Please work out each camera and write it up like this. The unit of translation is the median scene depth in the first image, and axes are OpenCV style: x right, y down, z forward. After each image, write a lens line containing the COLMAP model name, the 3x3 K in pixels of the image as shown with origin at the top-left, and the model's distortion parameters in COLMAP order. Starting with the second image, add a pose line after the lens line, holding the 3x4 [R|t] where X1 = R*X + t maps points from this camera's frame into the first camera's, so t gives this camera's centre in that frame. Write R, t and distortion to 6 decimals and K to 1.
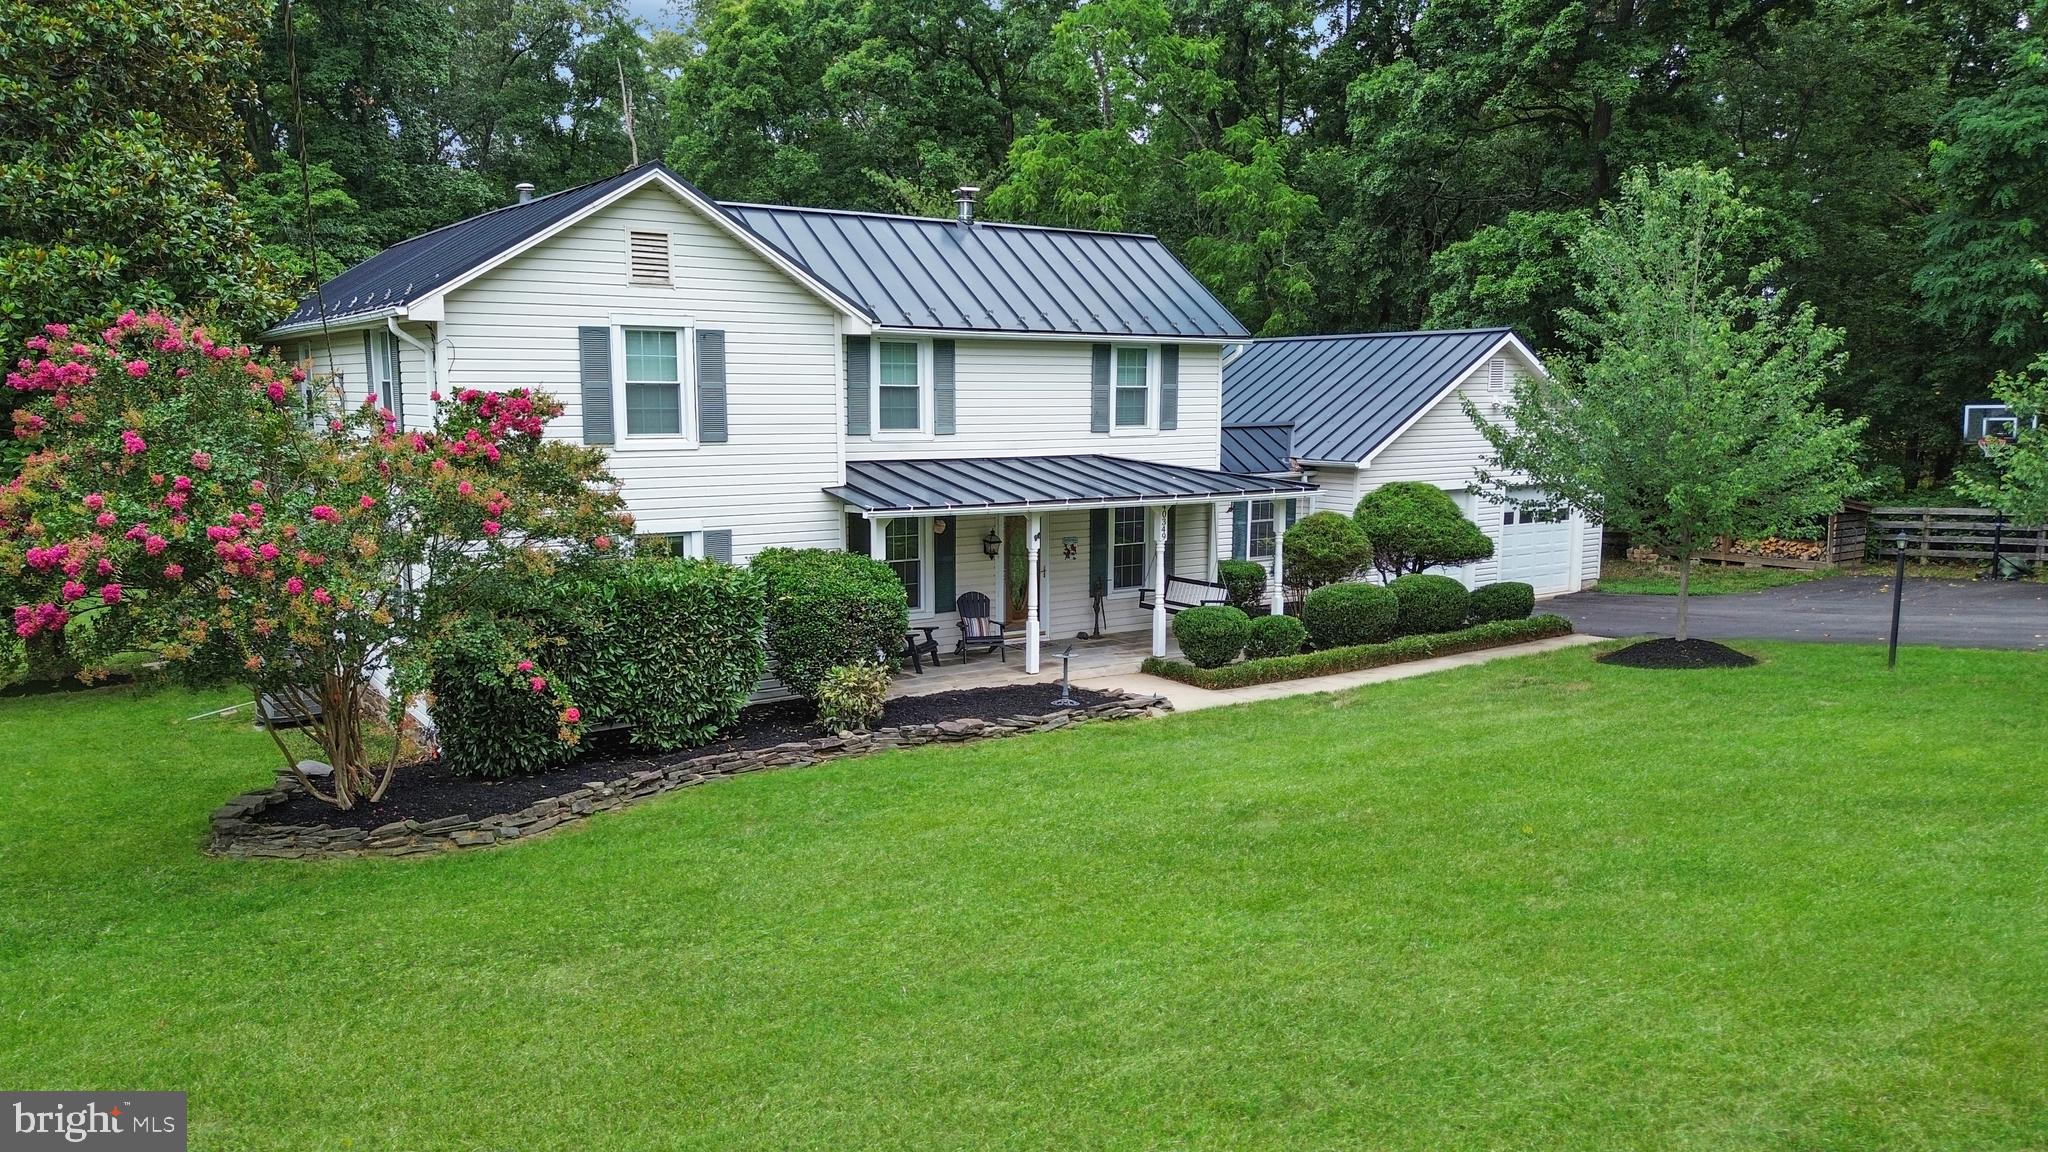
lens RADIAL K [[1459.6, 0, 1024.4], [0, 1459.6, 581.4], [0, 0, 1]] dist [0.075104, -0.073562]
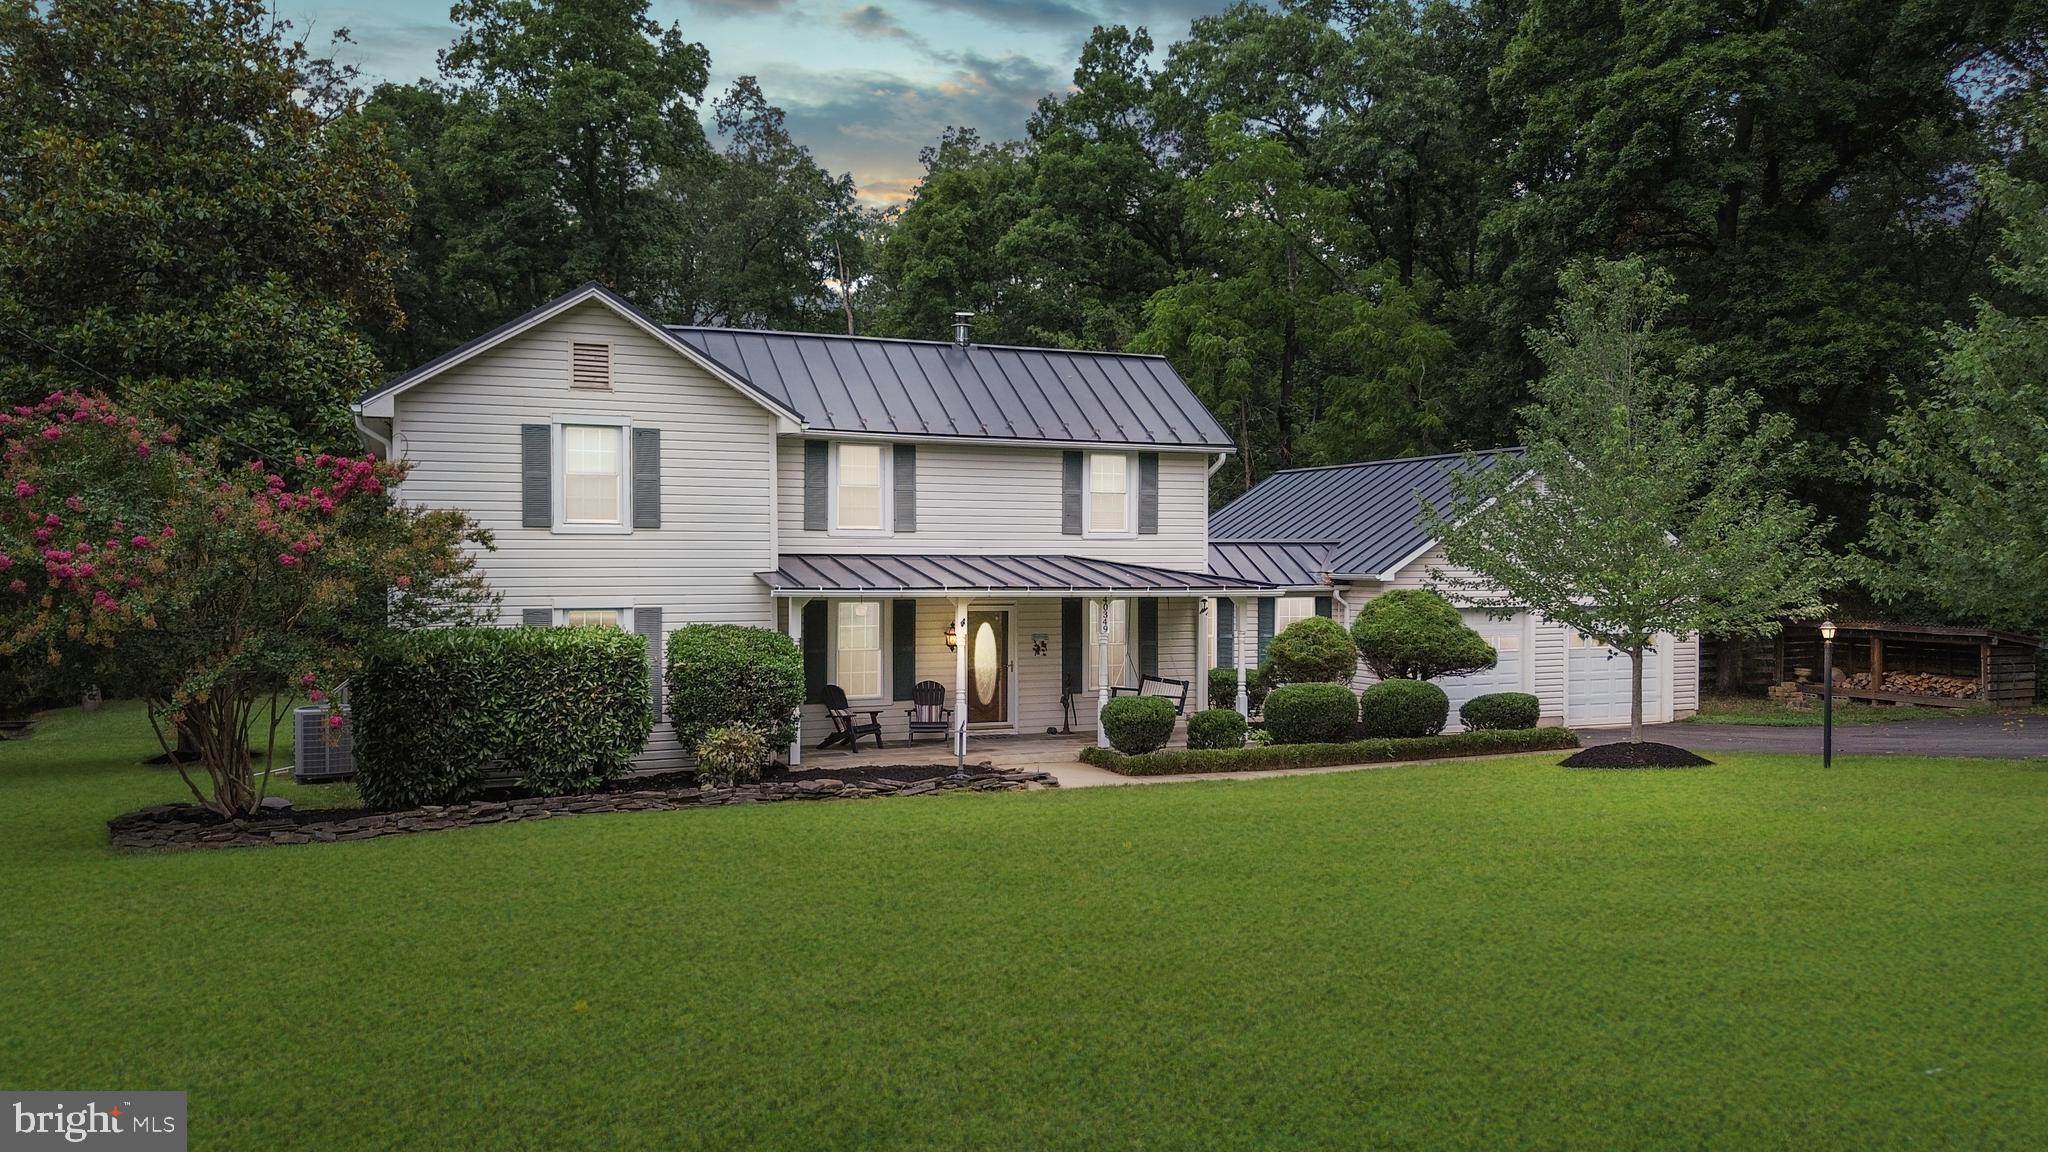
lens RADIAL K [[1459.6, 0, 1024.4], [0, 1459.6, 581.4], [0, 0, 1]] dist [0.075104, -0.073562]
pose [[0.977537, 0.002666, -0.210749, 0.255432], [-0.027302, 0.993097, -0.114076, 0.054345], [0.208990, 0.117267, 0.970861, -0.013588]]
